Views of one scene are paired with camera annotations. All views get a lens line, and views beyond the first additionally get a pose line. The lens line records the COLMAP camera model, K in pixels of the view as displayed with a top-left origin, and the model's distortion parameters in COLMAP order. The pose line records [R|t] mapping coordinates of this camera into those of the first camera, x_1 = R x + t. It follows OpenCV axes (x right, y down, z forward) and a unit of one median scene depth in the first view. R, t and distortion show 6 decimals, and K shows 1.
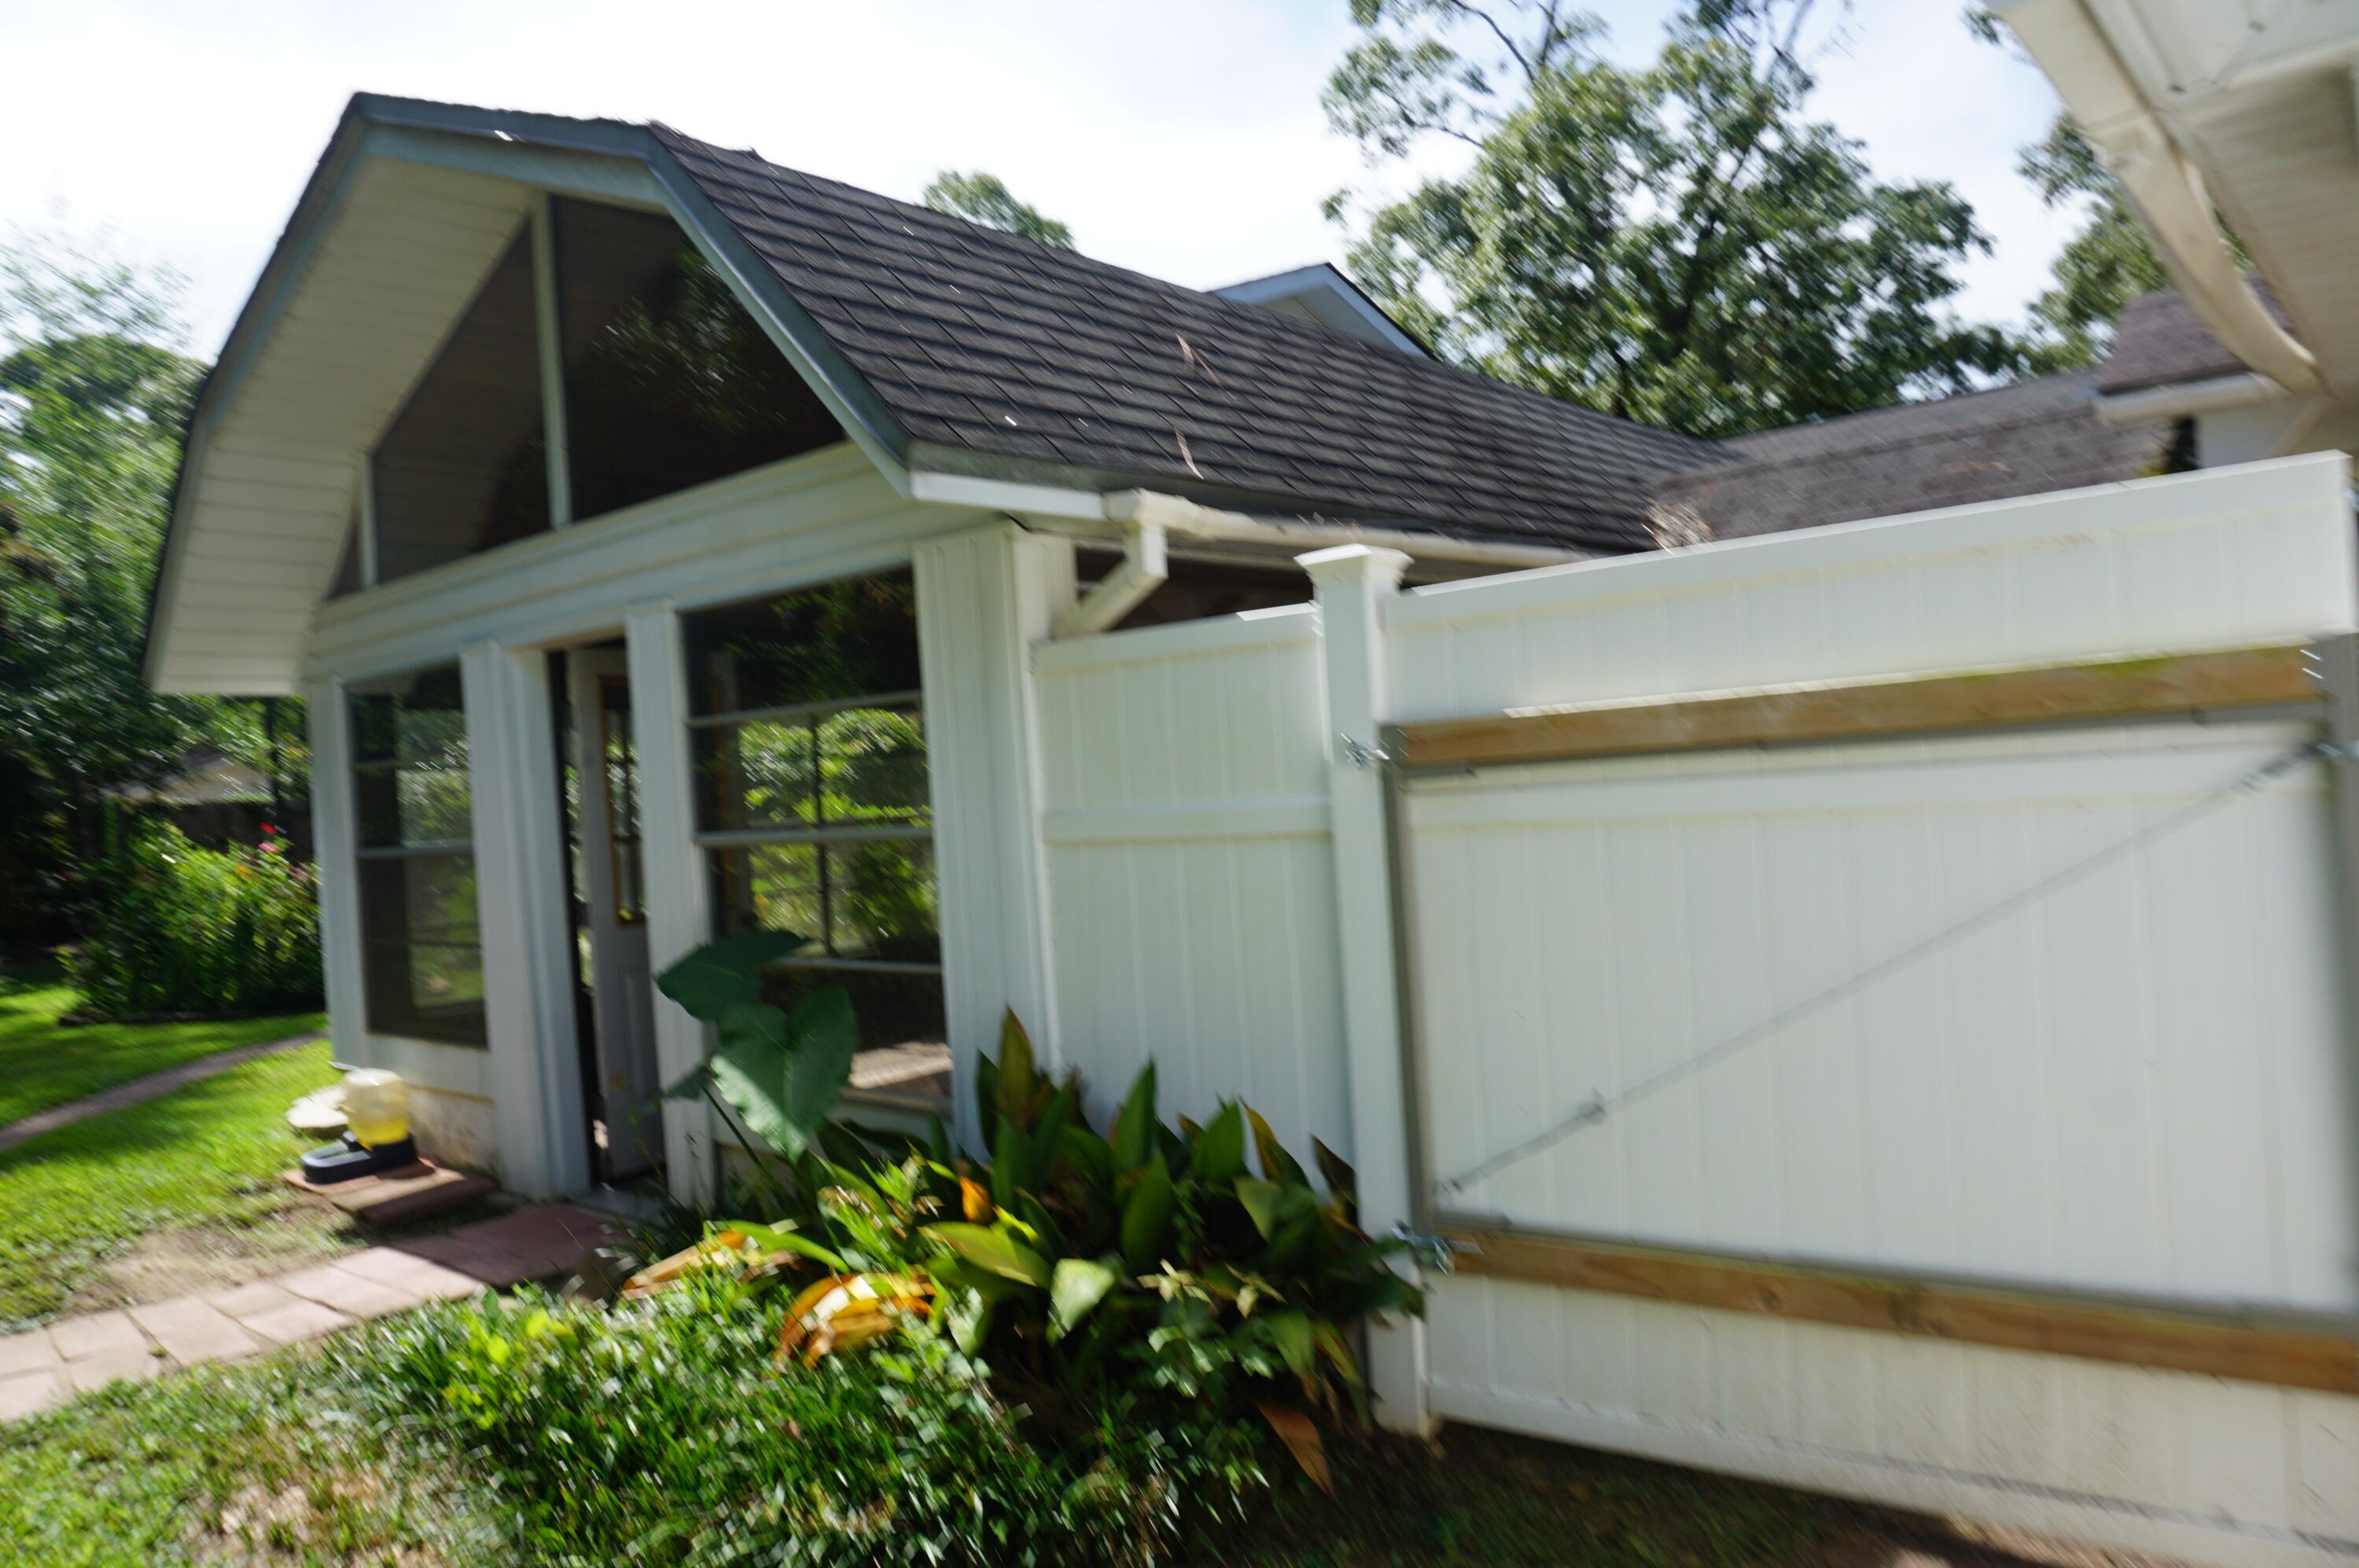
lens RADIAL K [[1579.8, 0, 1195.0], [0, 1579.8, 769.6], [0, 0, 1]] dist [-0.046188, 0.030602]
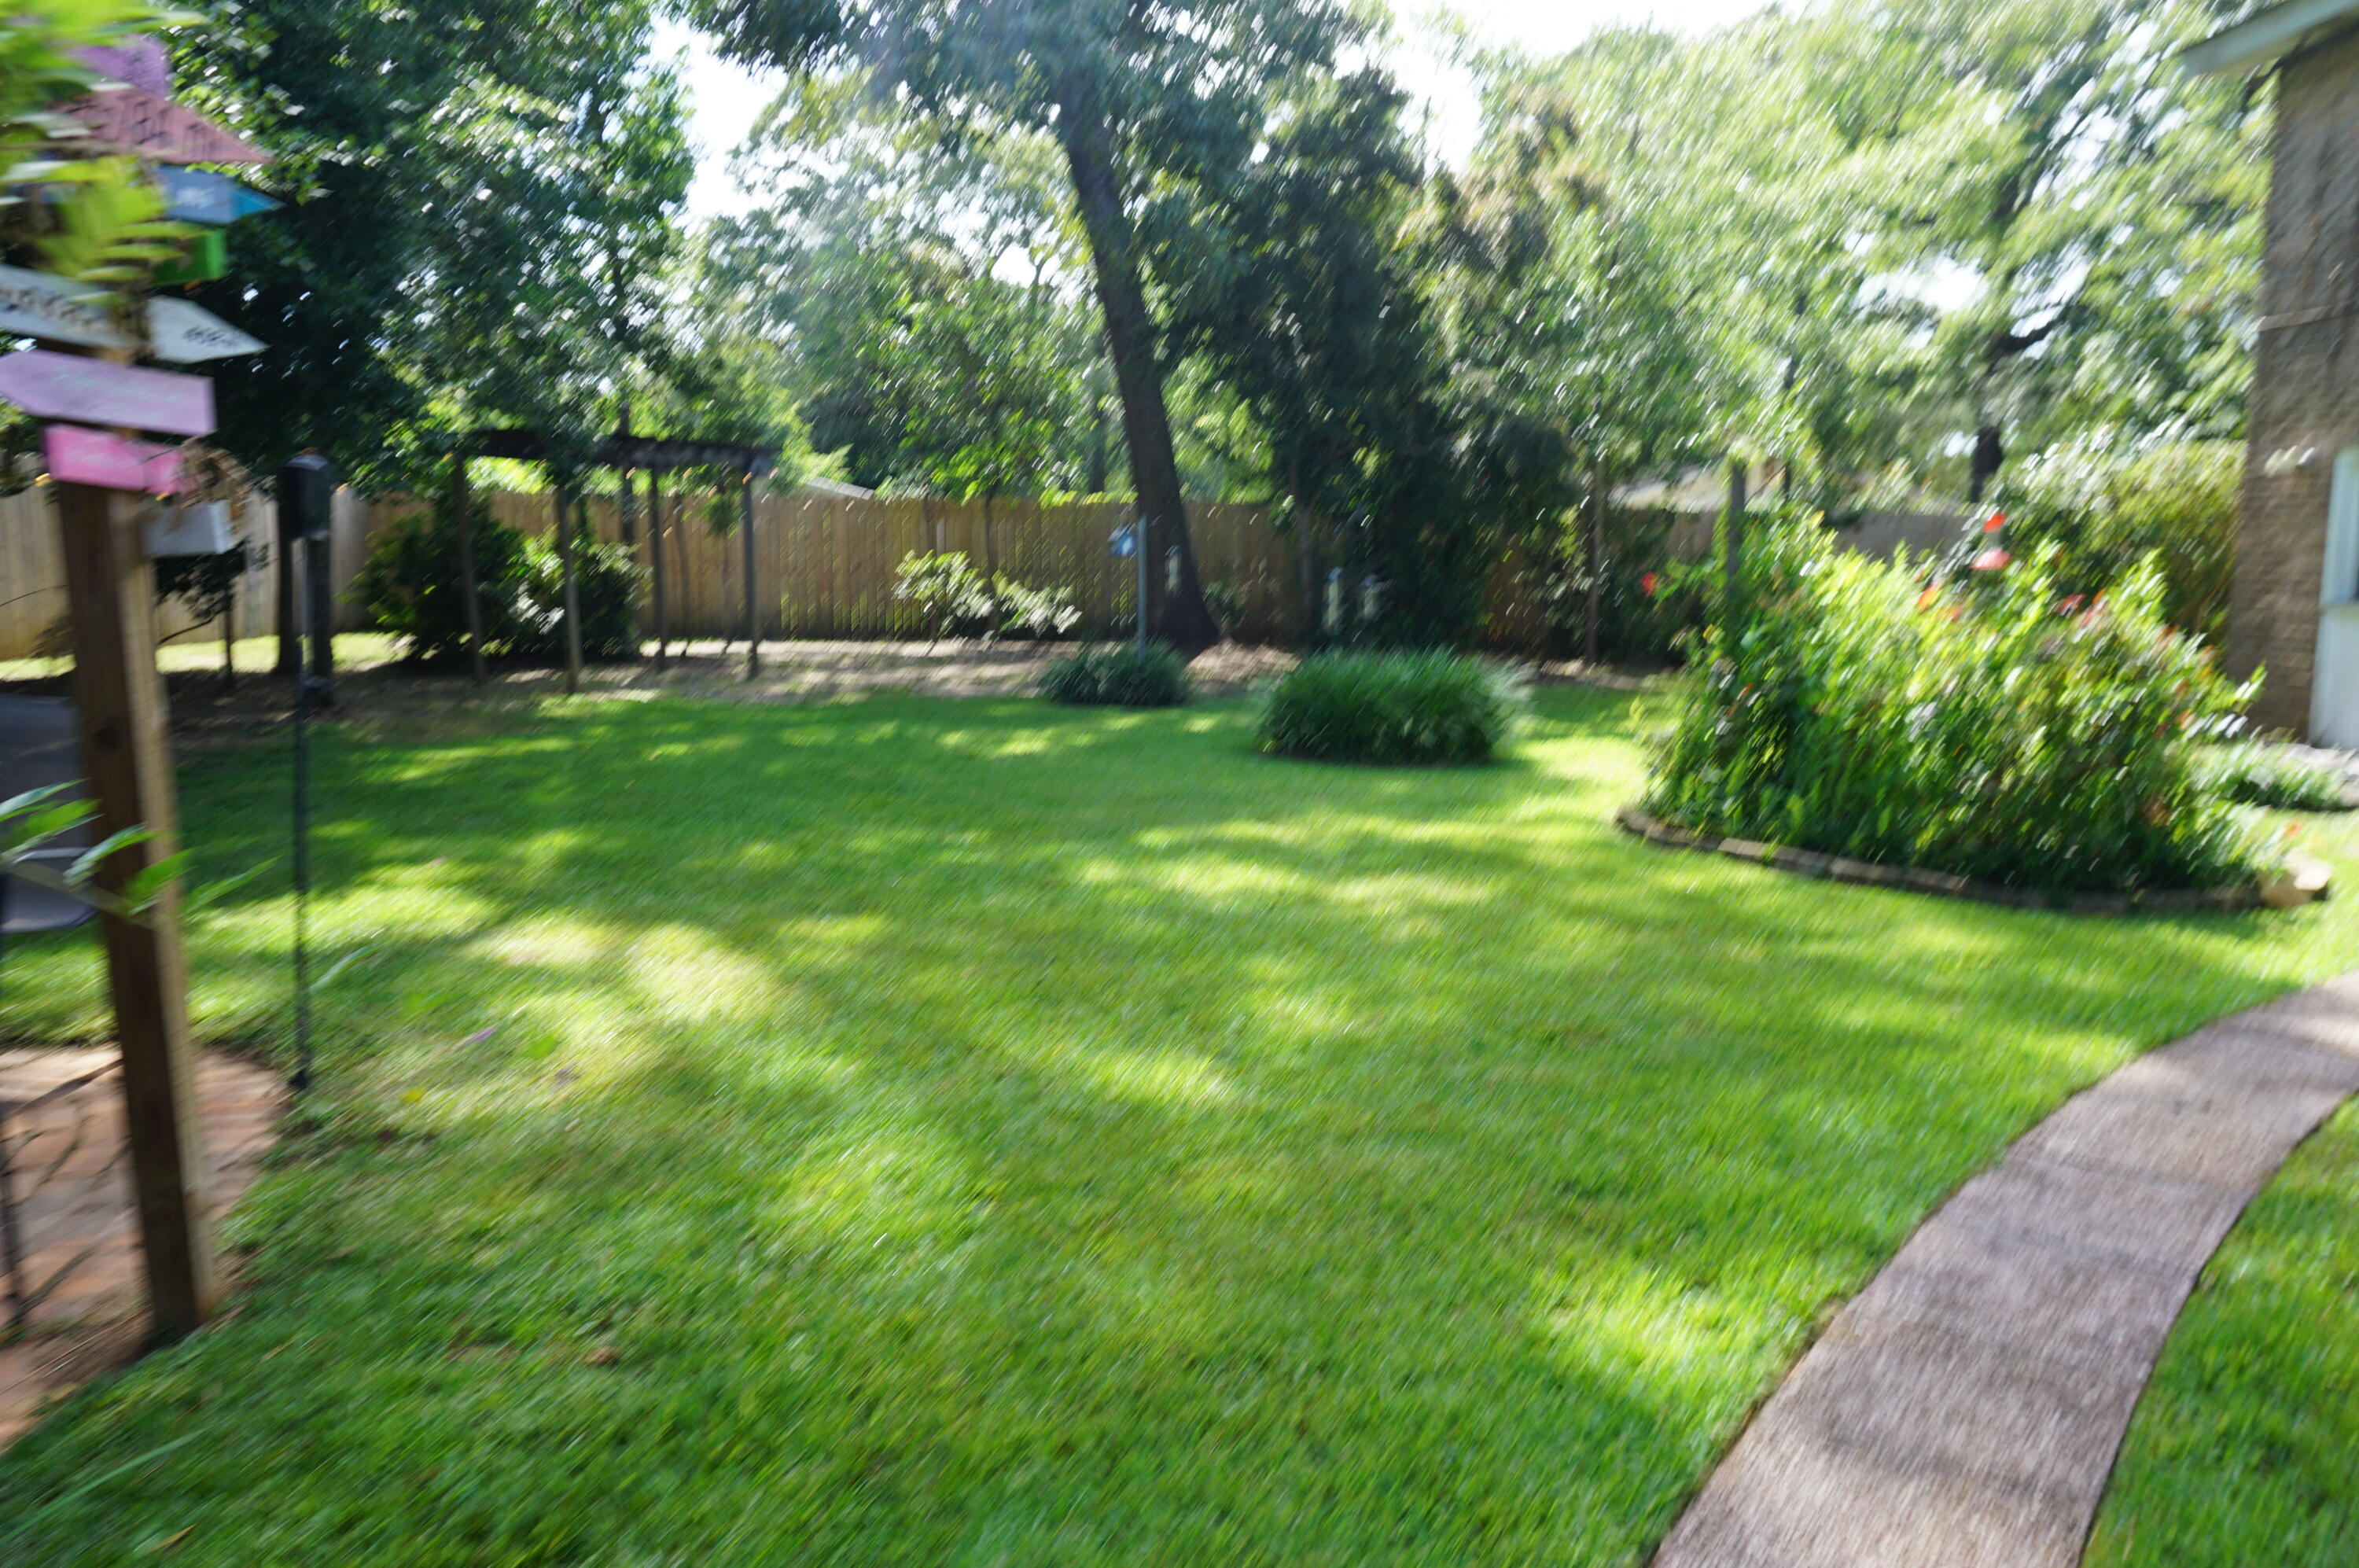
lens RADIAL K [[1579.8, 0, 1173.3], [0, 1579.8, 798.1], [0, 0, 1]] dist [-0.046188, 0.030602]
pose [[0.658574, 0.173744, -0.732184, -0.233925], [-0.037015, 0.979283, 0.199087, 0.021488], [0.751605, -0.104012, 0.651361, 0.272483]]
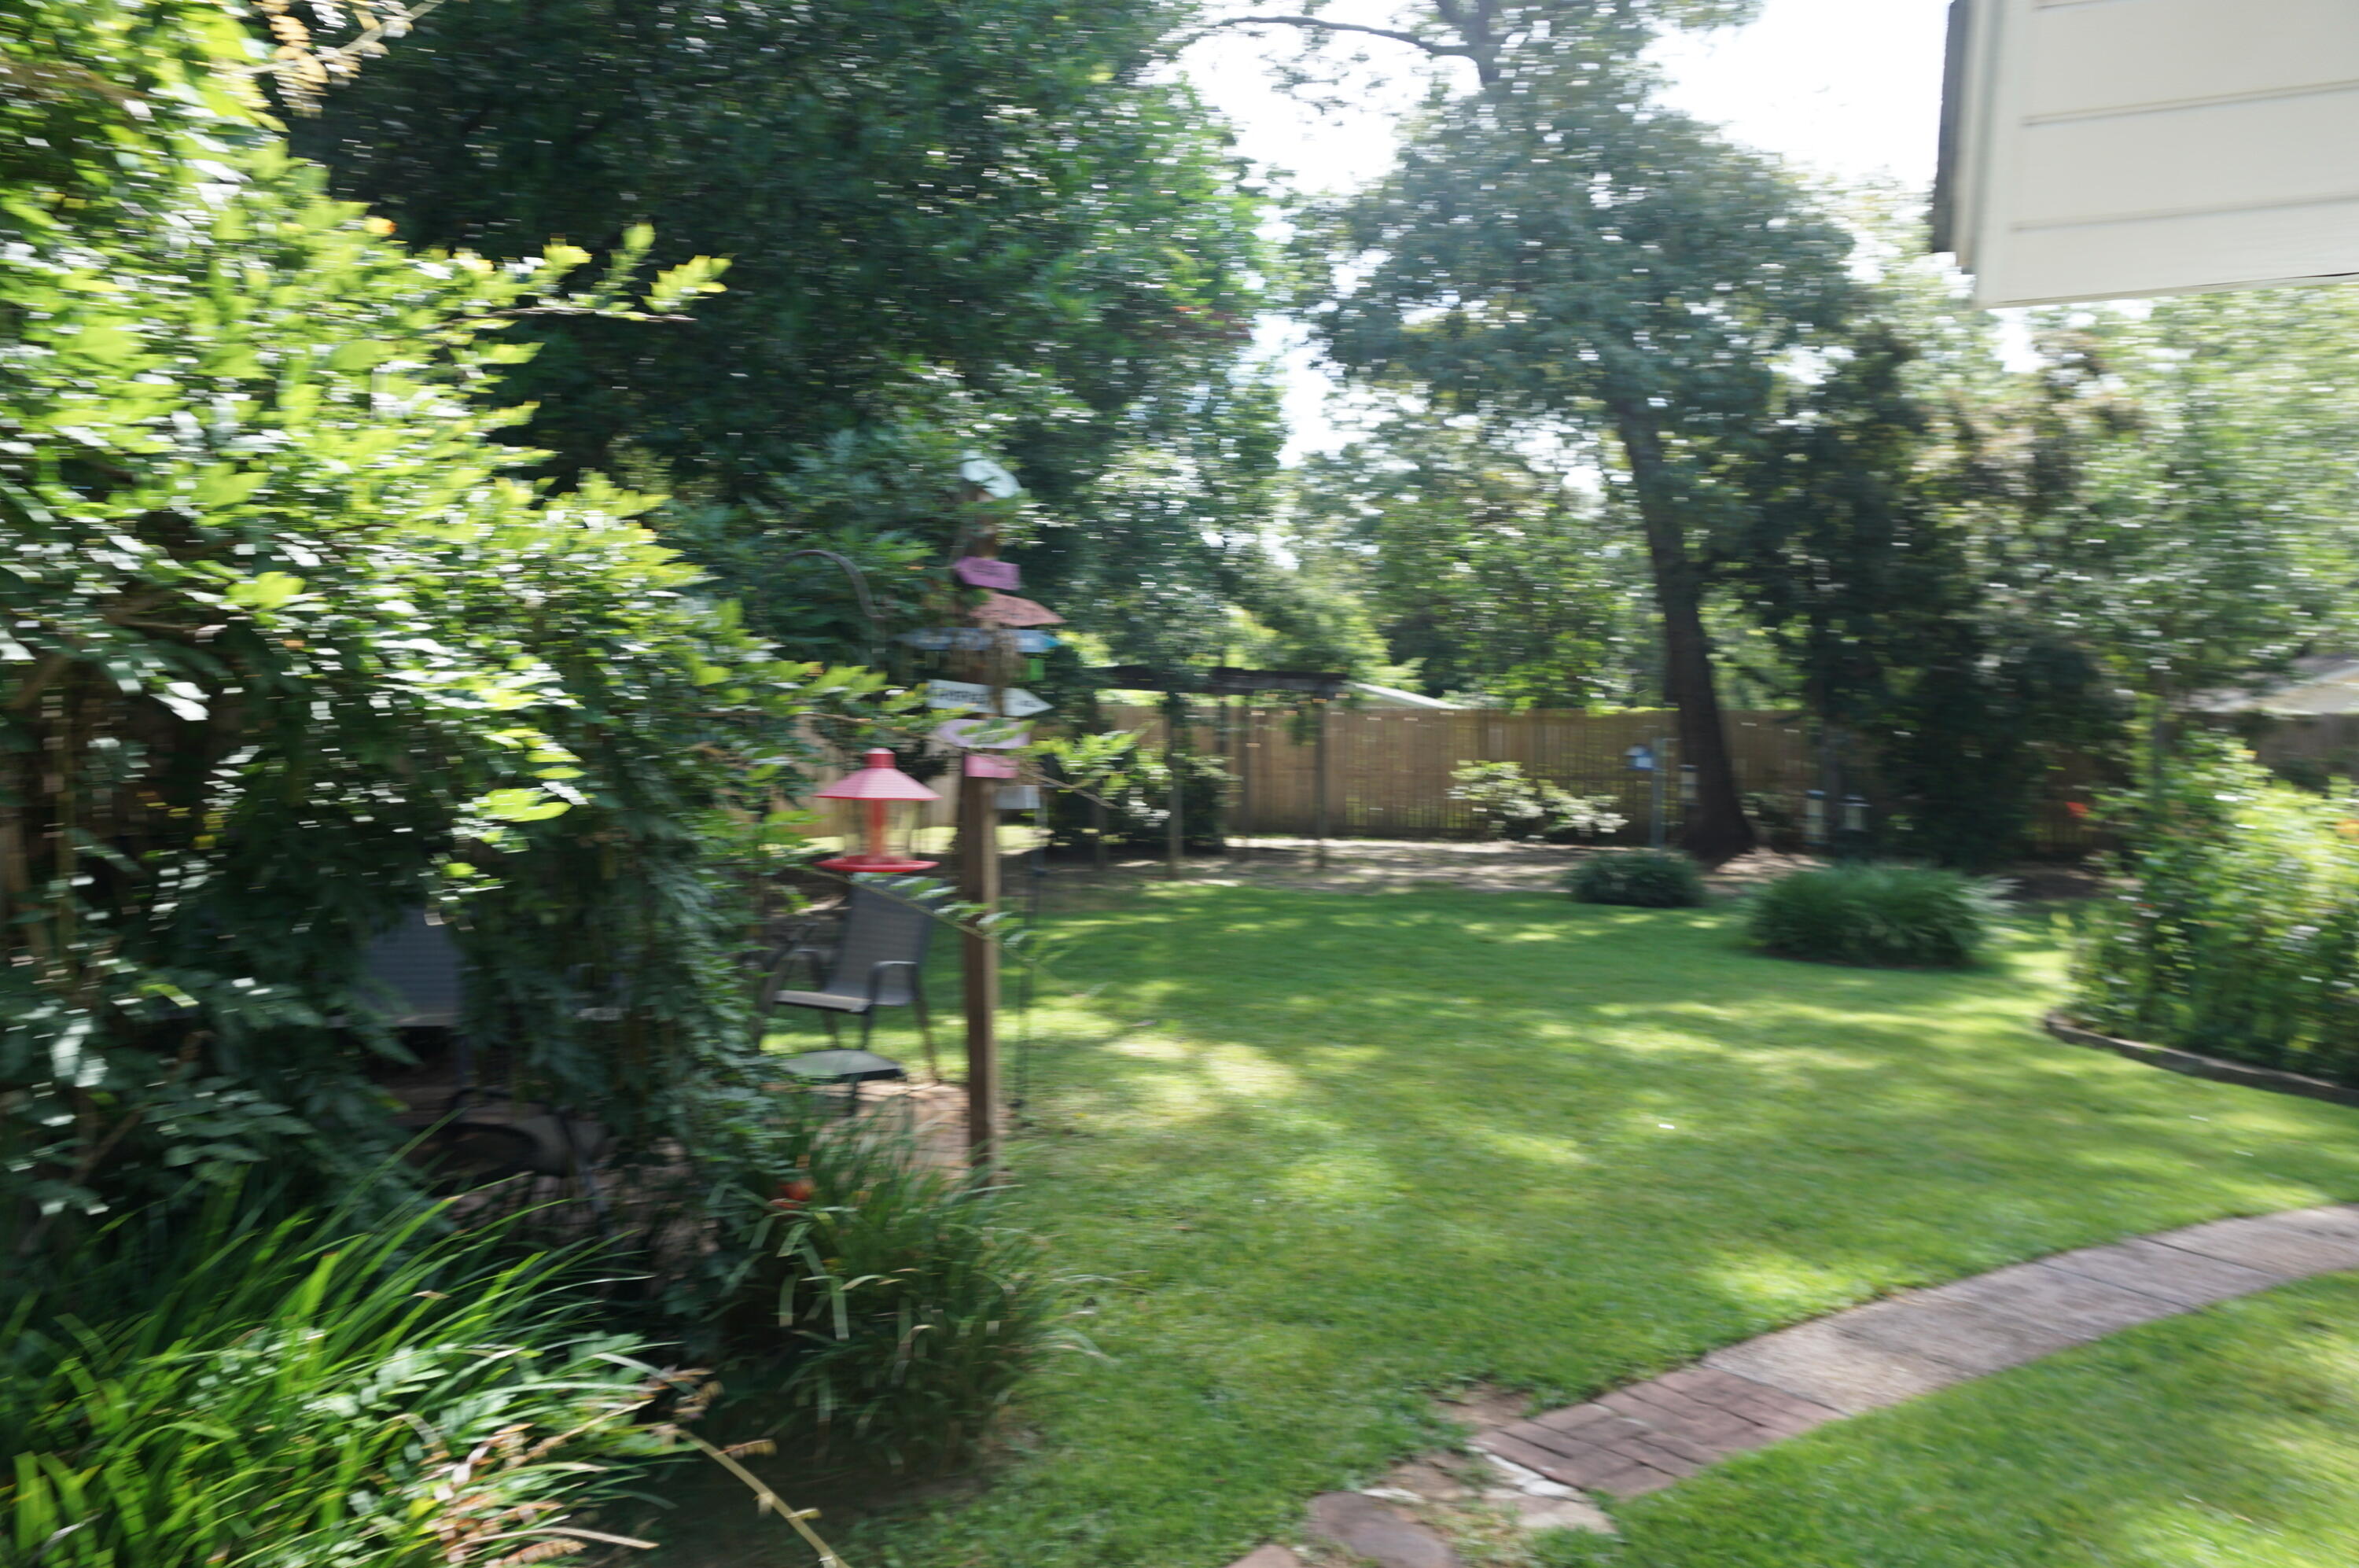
lens RADIAL K [[1579.8, 0, 1176.2], [0, 1579.8, 799.6], [0, 0, 1]] dist [-0.046188, 0.030602]
pose [[0.352639, 0.089518, -0.931468, -0.135175], [-0.018612, 0.995888, 0.088663, 0.006145], [0.935574, -0.013929, 0.352855, 0.232290]]
